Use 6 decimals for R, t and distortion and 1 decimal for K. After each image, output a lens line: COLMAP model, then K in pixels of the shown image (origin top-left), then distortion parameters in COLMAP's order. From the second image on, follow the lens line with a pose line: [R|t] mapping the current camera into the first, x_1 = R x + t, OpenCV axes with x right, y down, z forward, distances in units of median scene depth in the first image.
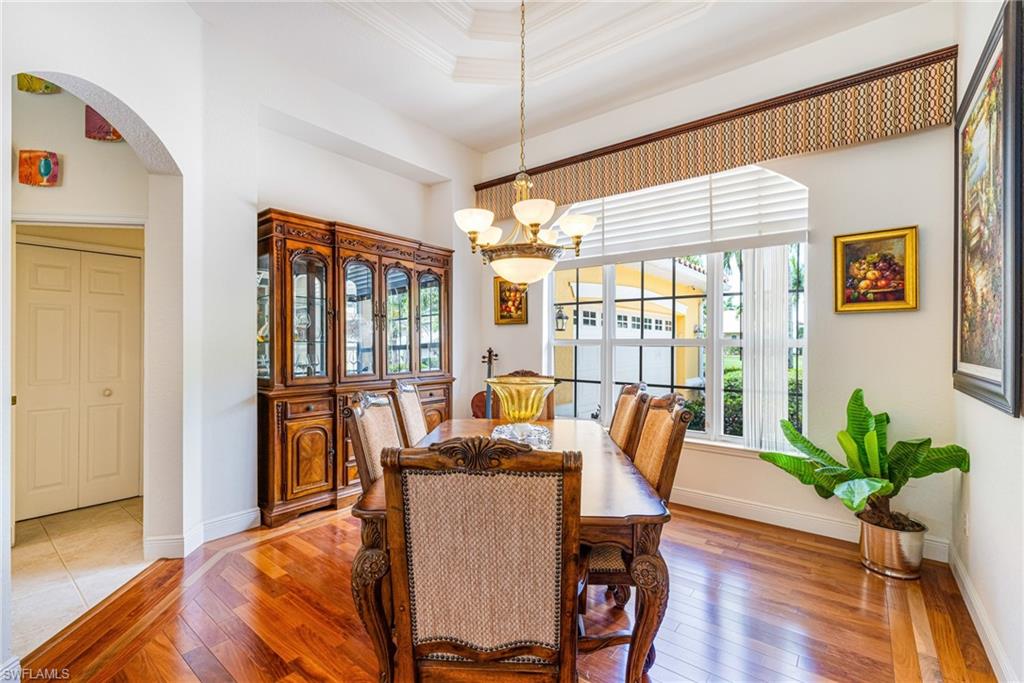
lens RADIAL K [[446.8, 0, 513.1], [0, 446.8, 342.0], [0, 0, 1]] dist [0.001455, -0.000503]
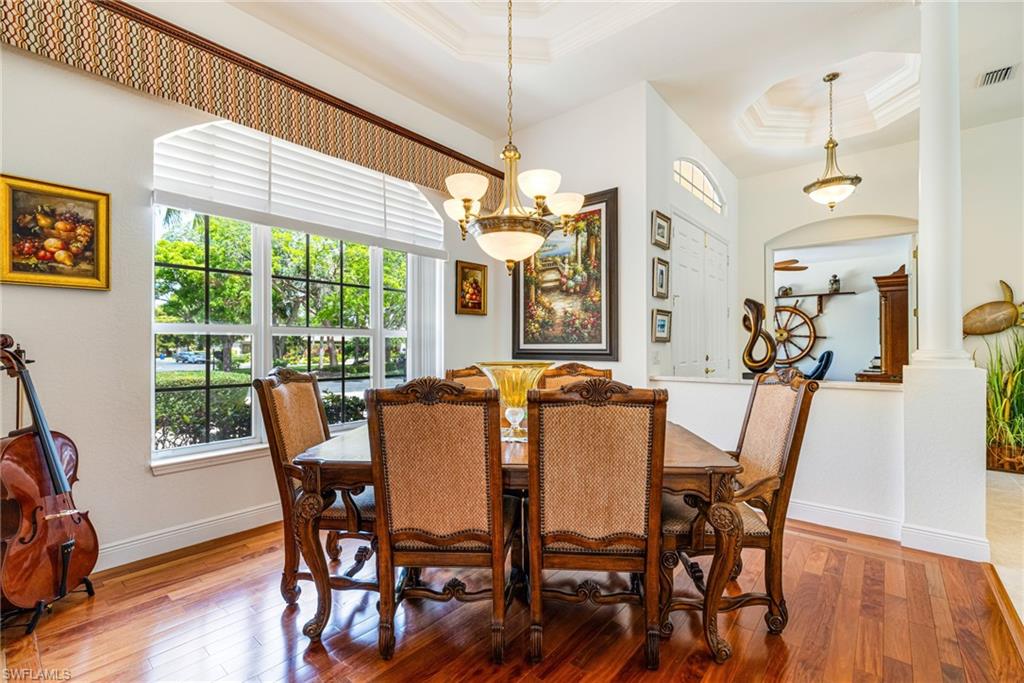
lens RADIAL K [[446.8, 0, 509.3], [0, 446.8, 347.1], [0, 0, 1]] dist [0.001455, -0.000503]
pose [[0.023616, -0.009091, 0.999680, -0.595362], [0.001822, 0.999957, 0.009051, 0.026197], [-0.999719, 0.001608, 0.023632, 0.643056]]
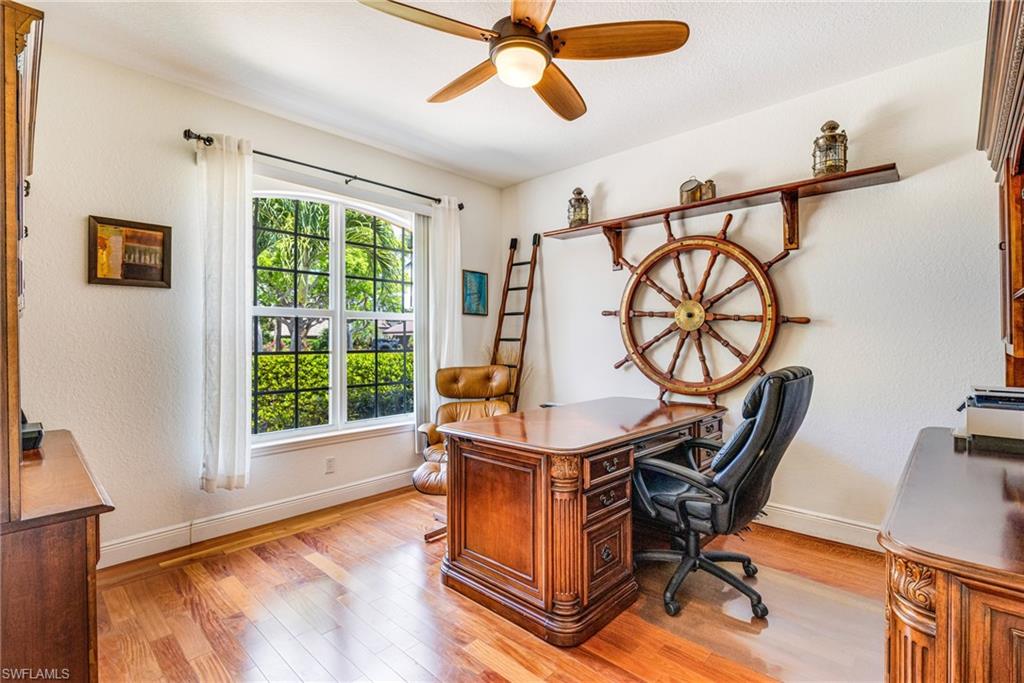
lens RADIAL K [[468.2, 0, 496.1], [0, 468.2, 333.0], [0, 0, 1]] dist [-0.002519, -0.000931]
pose [[0.120713, 0.008211, 0.992654, 0.914870], [0.005394, 0.999946, -0.008927, 0.025582], [-0.992673, 0.006432, 0.120662, -0.513848]]
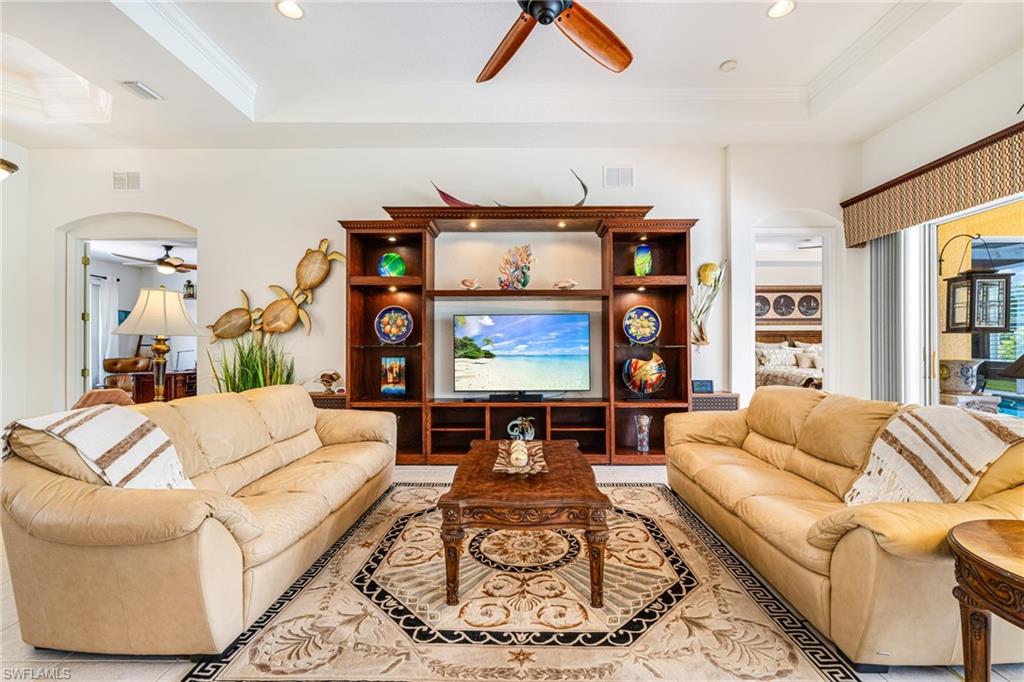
lens RADIAL K [[446.8, 0, 522.0], [0, 446.8, 346.4], [0, 0, 1]] dist [0.001455, -0.000503]
pose [[-0.625603, -0.004181, 0.780130, -0.914021], [-0.004271, 0.999989, 0.001935, 0.025663], [-0.780130, -0.002121, -0.625614, -0.470239]]
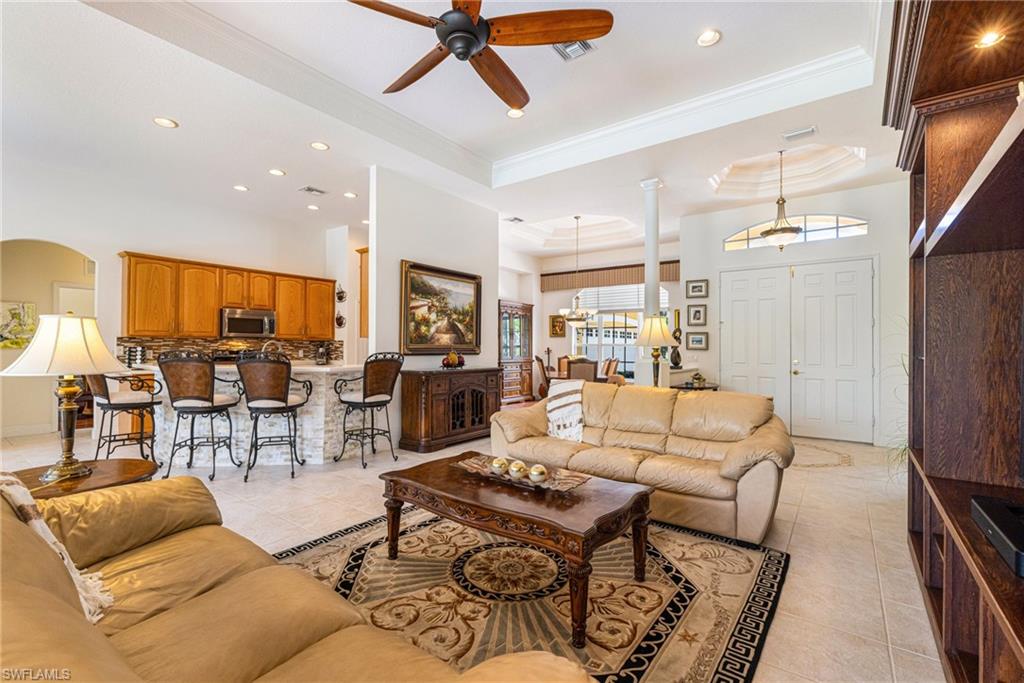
lens RADIAL K [[446.8, 0, 510.6], [0, 446.8, 341.8], [0, 0, 1]] dist [0.001455, -0.000503]
pose [[0.999763, 0.001144, 0.021747, -0.371121], [-0.000904, 0.999939, -0.011016, 0.012195], [-0.021758, 0.010994, 0.999703, -1.605675]]
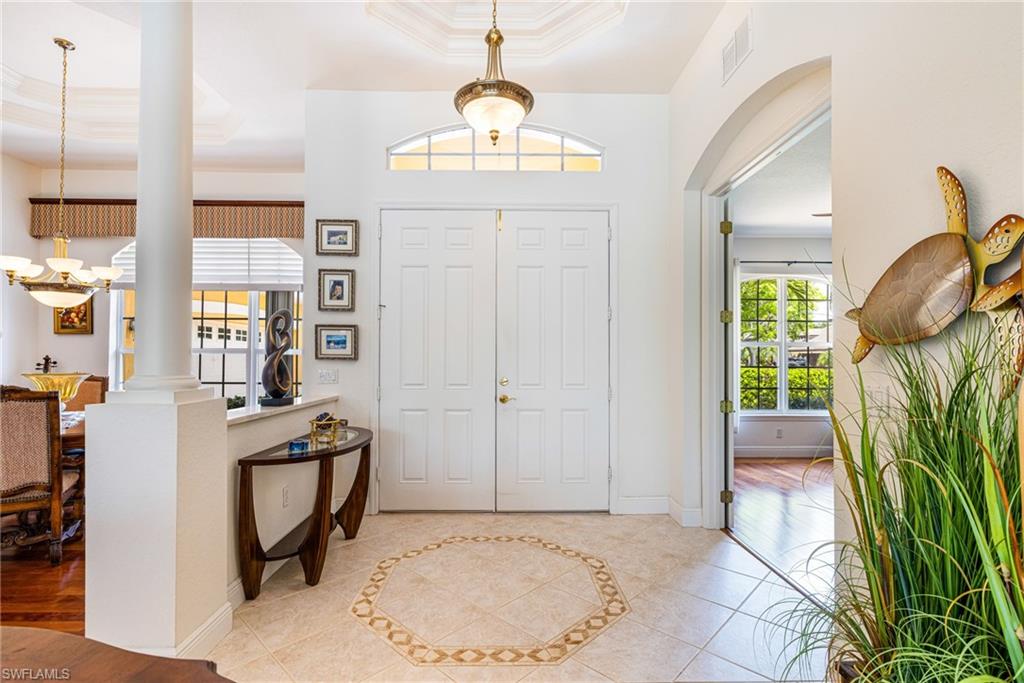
lens RADIAL K [[468.2, 0, 512.2], [0, 468.2, 349.3], [0, 0, 1]] dist [-0.002519, -0.000931]
pose [[0.772484, 0.008918, 0.634972, 0.125998], [-0.000803, 0.999914, -0.013066, 0.015254], [-0.635034, 0.009583, 0.772425, -0.717685]]
